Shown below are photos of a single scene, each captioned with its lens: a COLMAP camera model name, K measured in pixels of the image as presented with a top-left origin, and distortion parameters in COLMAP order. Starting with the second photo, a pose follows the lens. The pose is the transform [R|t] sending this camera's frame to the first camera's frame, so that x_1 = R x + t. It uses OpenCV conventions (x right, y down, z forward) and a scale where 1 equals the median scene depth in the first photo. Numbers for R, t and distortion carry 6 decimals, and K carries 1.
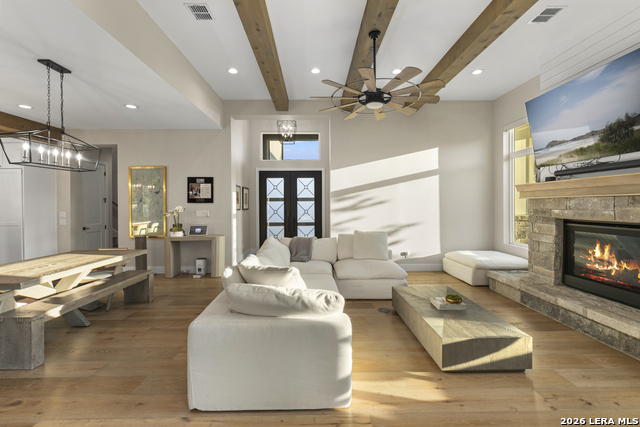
lens RADIAL K [[285.0, 0, 318.5], [0, 285.0, 203.8], [0, 0, 1]] dist [0.001131, 0.000140]
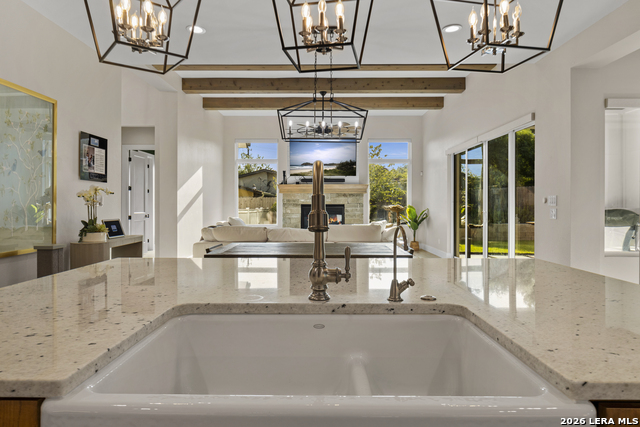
lens RADIAL K [[403.9, 0, 319.7], [0, 403.9, 204.4], [0, 0, 1]] dist [-0.000429, -0.000110]
pose [[0.017849, 0.007107, 0.999815, -1.752993], [-0.003262, 0.999970, -0.007050, 0.067494], [-0.999835, -0.003136, 0.017872, 0.788887]]
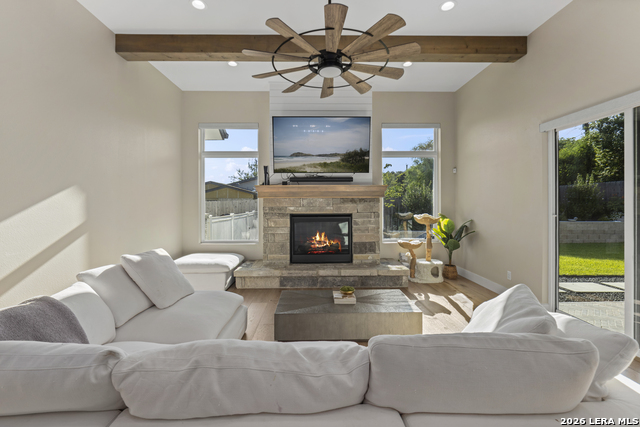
lens RADIAL K [[285.0, 0, 318.5], [0, 285.0, 203.8], [0, 0, 1]] dist [0.001131, 0.000140]
pose [[-0.001814, -0.001654, 0.999997, -0.452062], [0.000848, 0.999998, 0.001656, 0.003010], [-0.999998, 0.000851, -0.001812, 0.829703]]
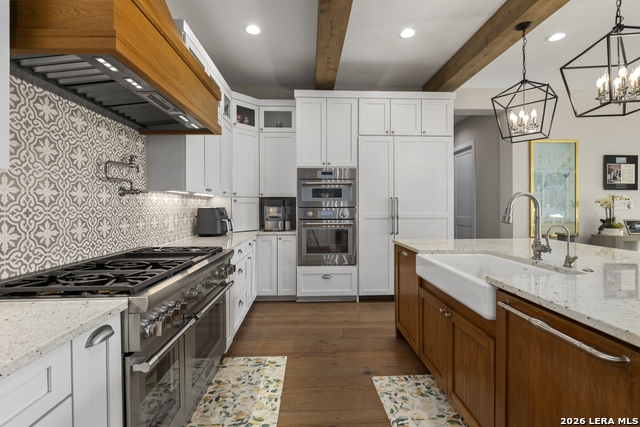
lens RADIAL K [[295.3, 0, 319.2], [0, 295.3, 206.0], [0, 0, 1]] dist [-0.003168, -0.000399]
pose [[0.999732, 0.003971, 0.022804, -1.771067], [-0.003929, 0.999991, -0.001885, 0.062421], [-0.022811, 0.001795, 0.999738, 0.371259]]
